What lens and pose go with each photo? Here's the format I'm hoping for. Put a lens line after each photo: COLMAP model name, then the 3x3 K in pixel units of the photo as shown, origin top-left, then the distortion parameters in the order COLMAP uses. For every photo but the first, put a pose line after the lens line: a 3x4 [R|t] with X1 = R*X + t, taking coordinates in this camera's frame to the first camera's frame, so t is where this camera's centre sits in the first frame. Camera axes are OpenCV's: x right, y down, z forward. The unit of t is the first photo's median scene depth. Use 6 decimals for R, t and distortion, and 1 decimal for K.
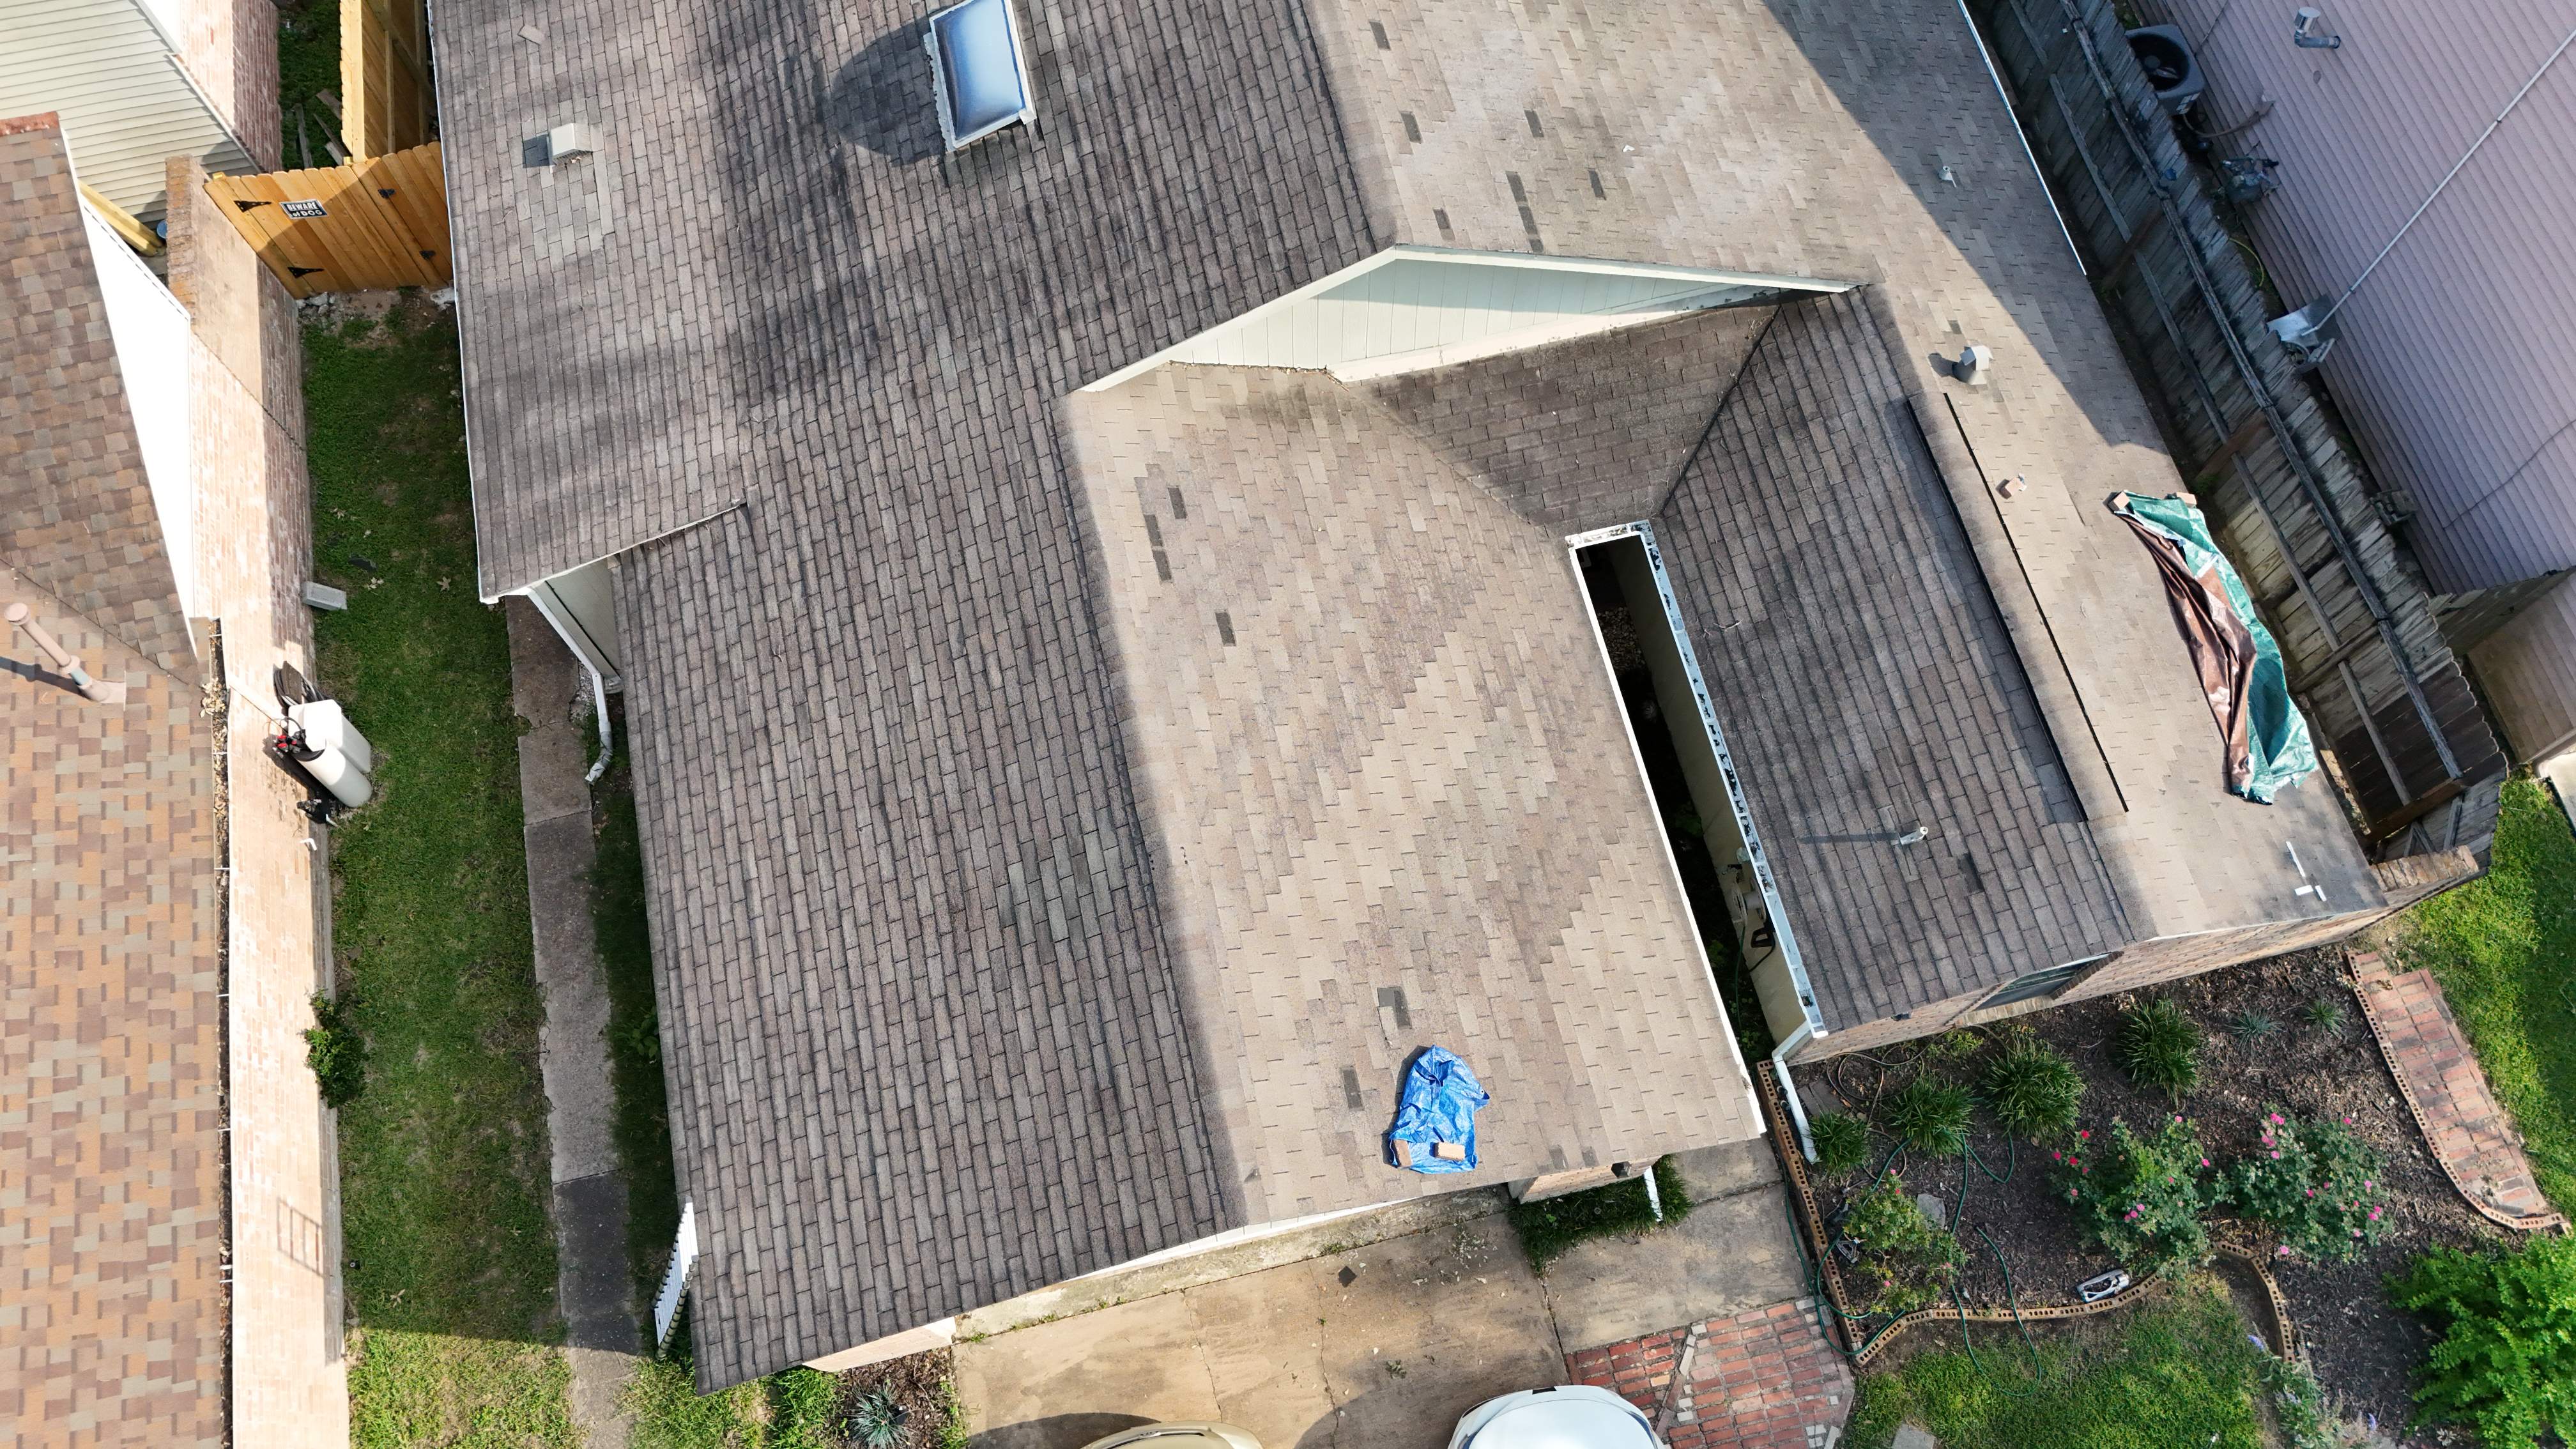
lens RADIAL K [[1883.2, 0, 1296.0], [0, 1883.2, 709.5], [0, 0, 1]] dist [0.076788, -0.075056]
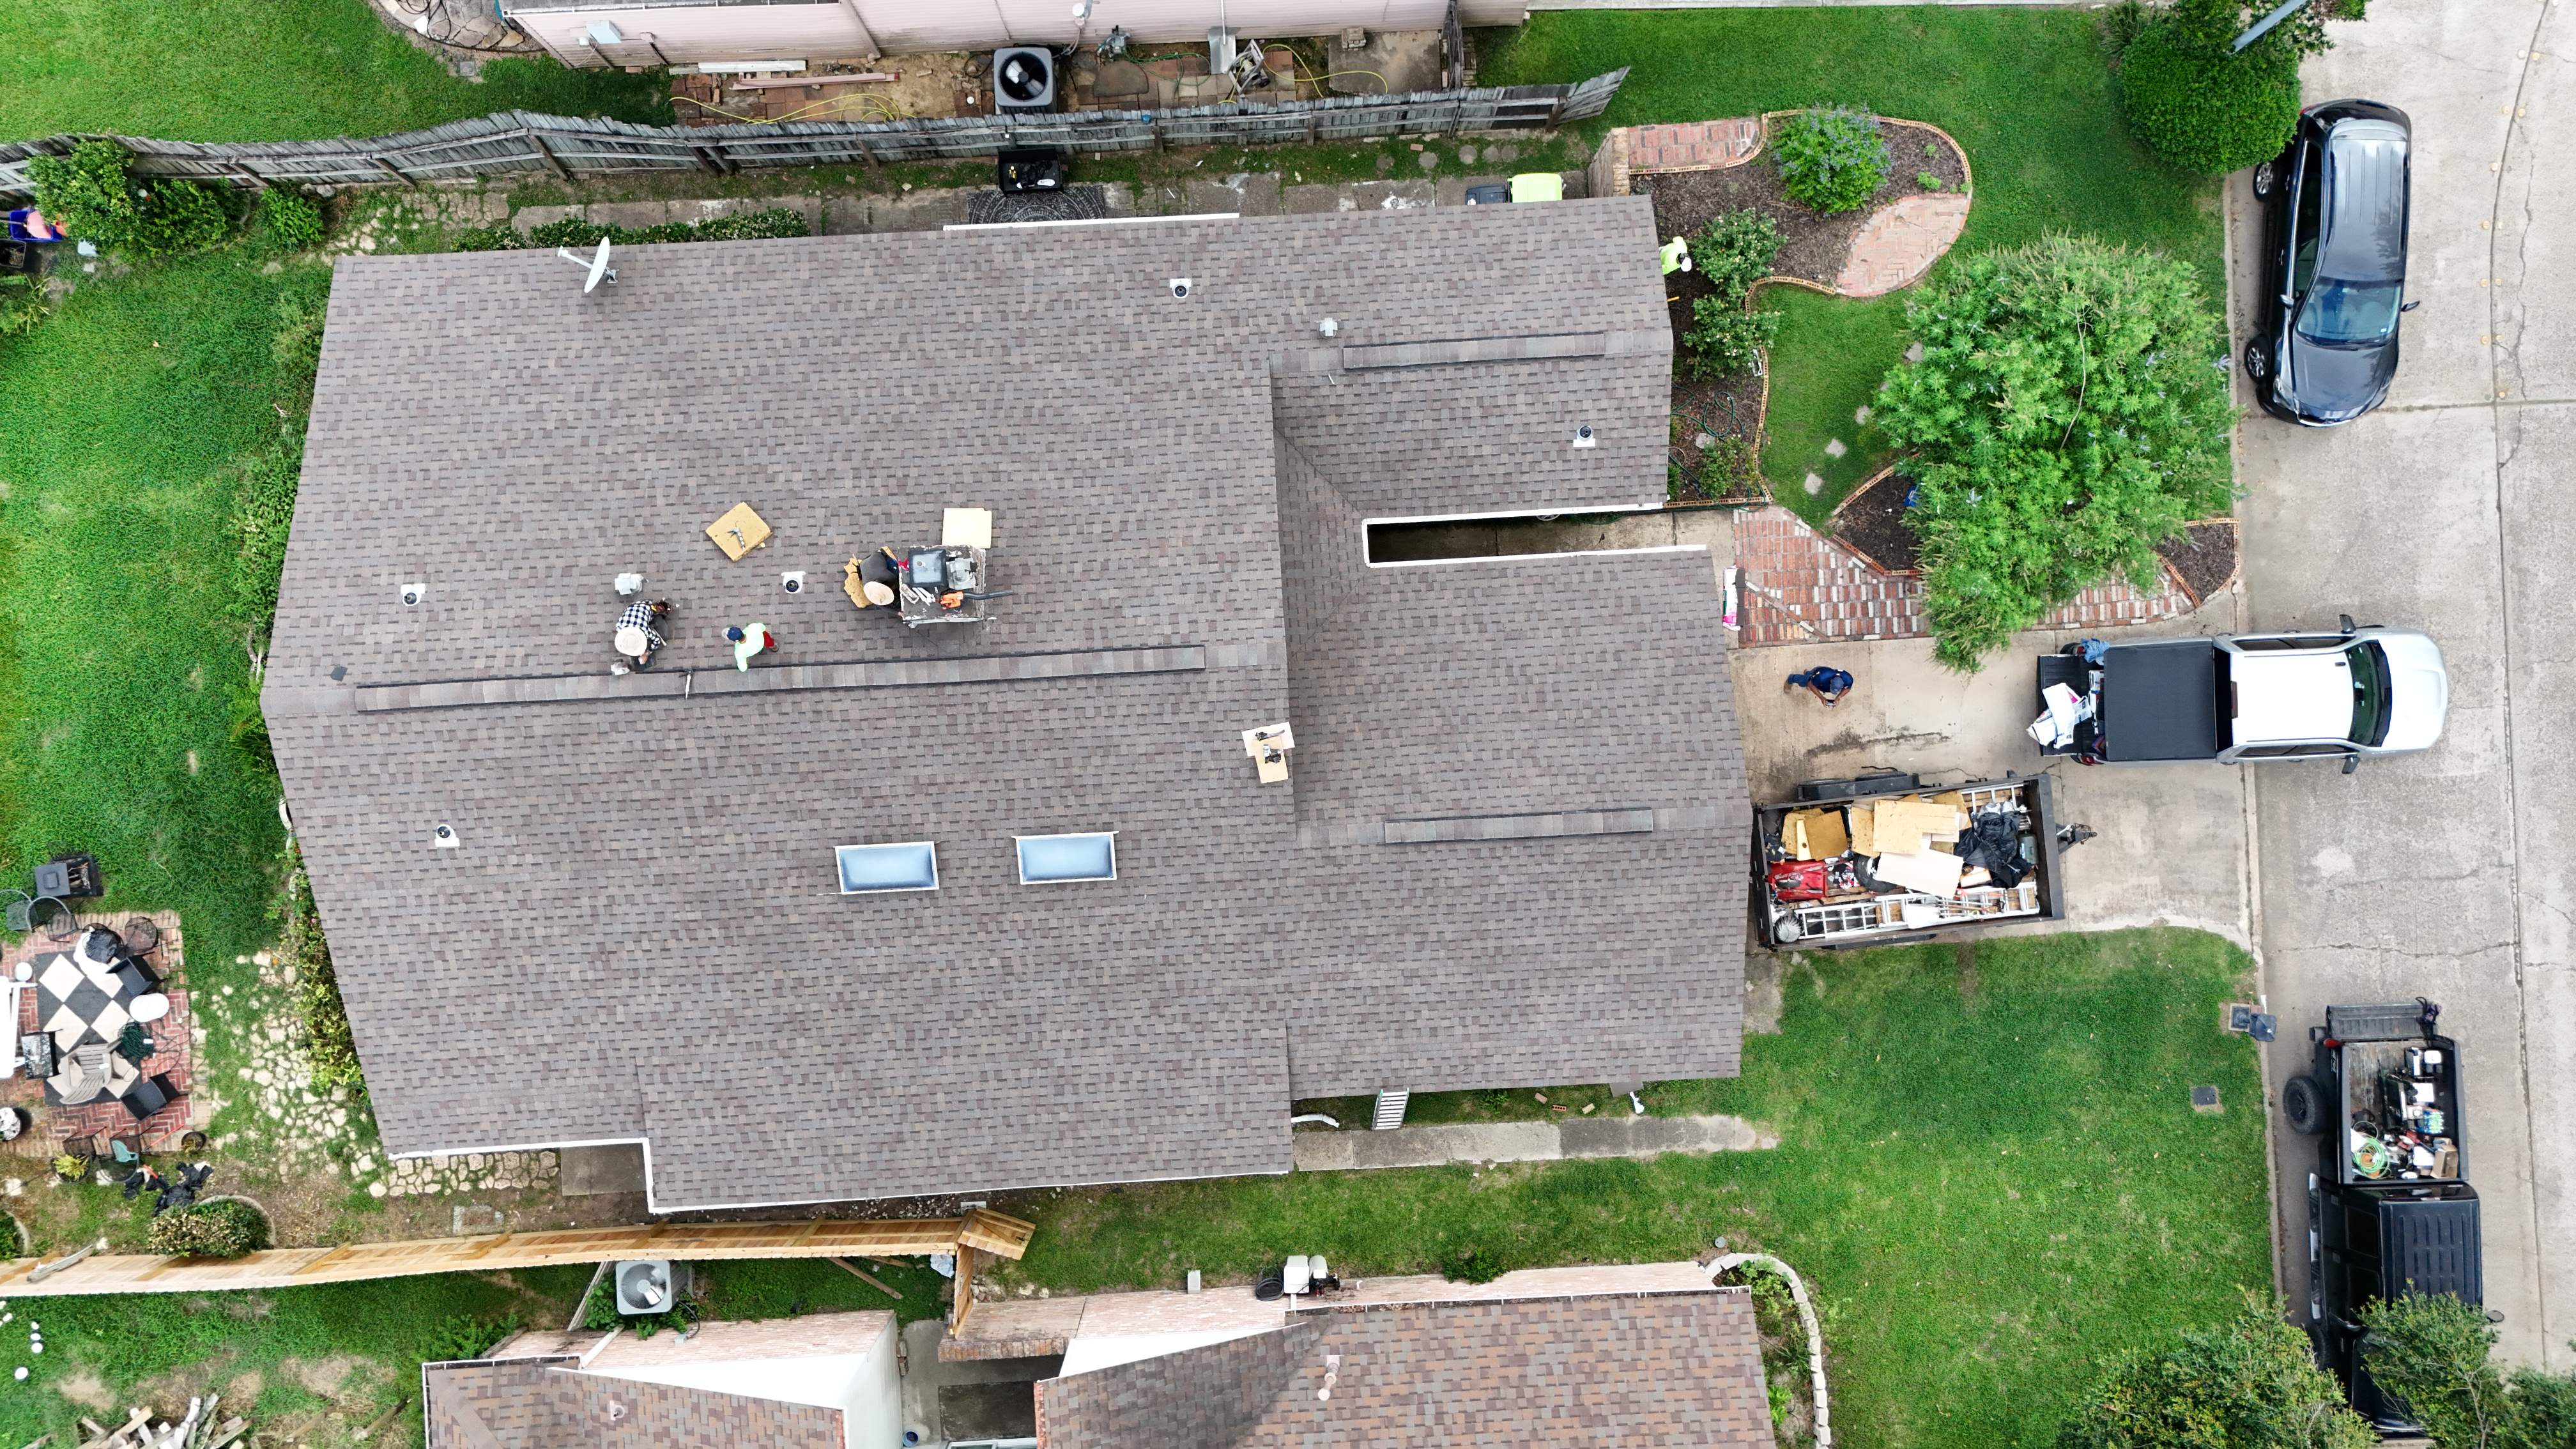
lens RADIAL K [[1883.2, 0, 1280.9], [0, 1883.2, 715.2], [0, 0, 1]] dist [0.076788, -0.075056]
pose [[0.175067, -0.984535, -0.006531, 0.004806], [0.904116, 0.158134, 0.396947, -0.869640], [-0.389776, -0.075397, 0.917818, -0.615392]]
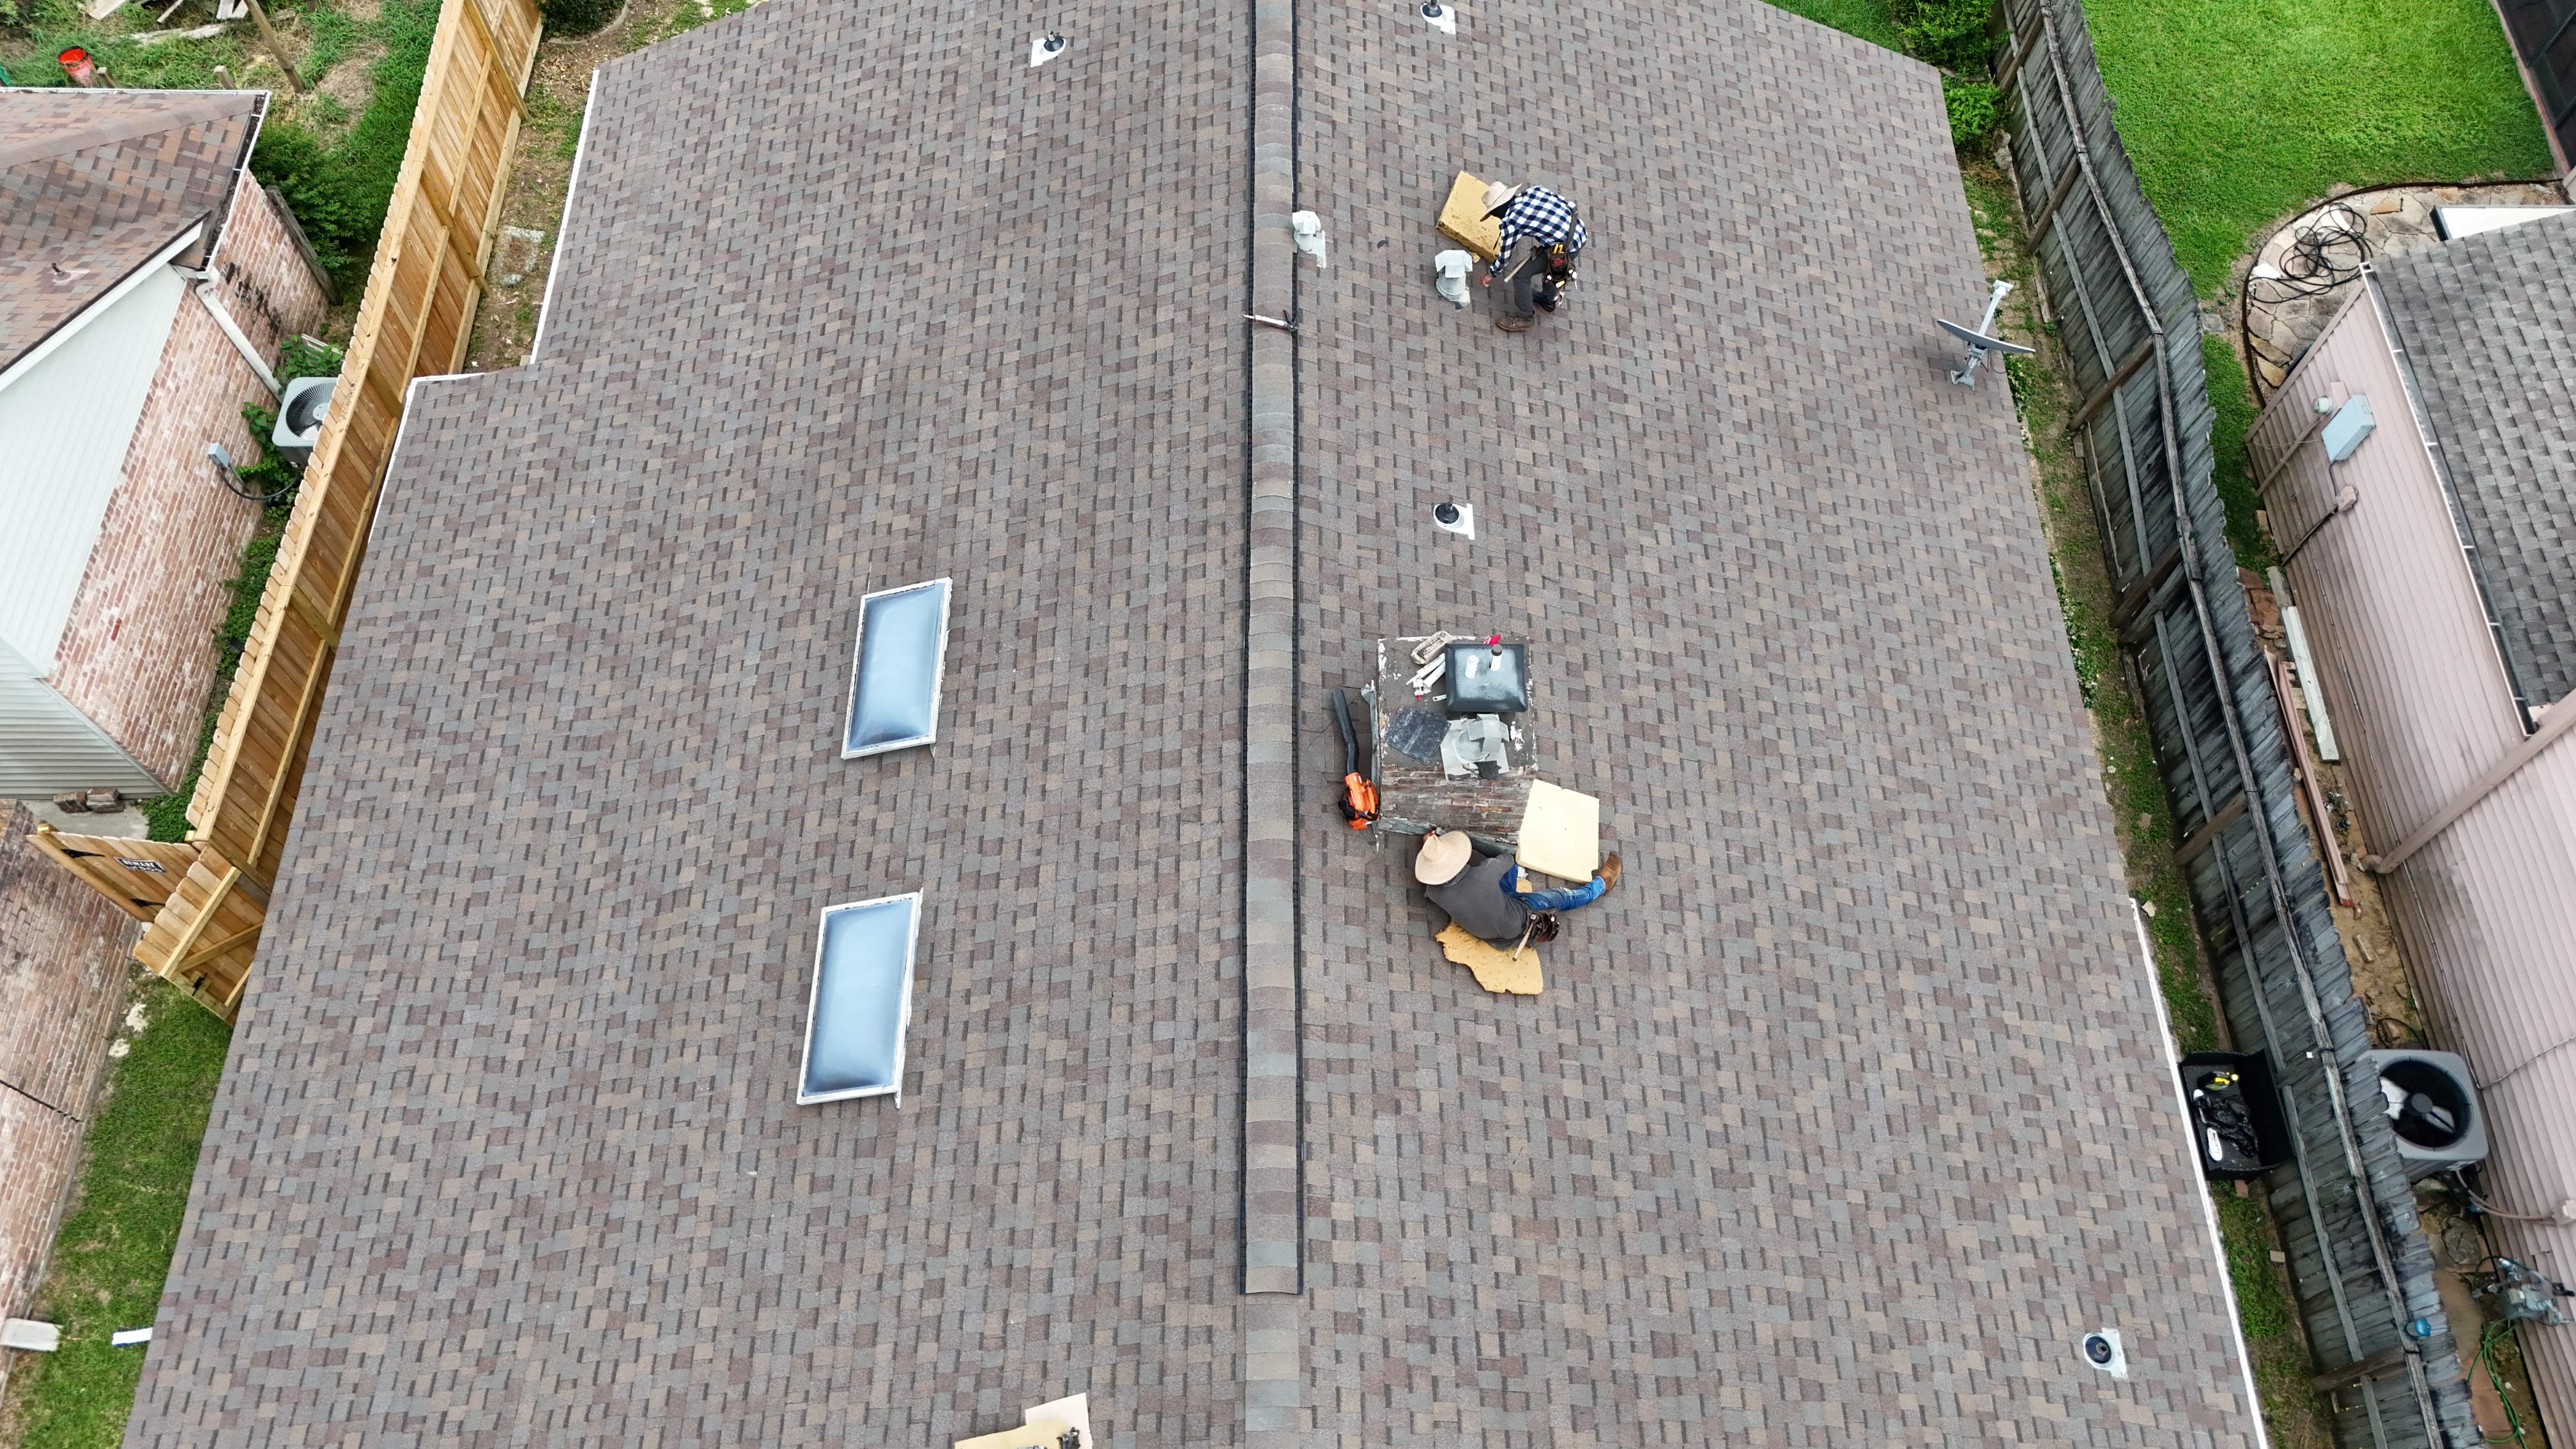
lens RADIAL K [[1883.2, 0, 1284.7], [0, 1883.2, 726.7], [0, 0, 1]] dist [0.076788, -0.075056]
pose [[0.974829, 0.195608, -0.106981, 0.069696], [-0.205128, 0.974894, -0.086623, -0.424950], [0.087351, 0.106388, 0.990480, 0.232782]]
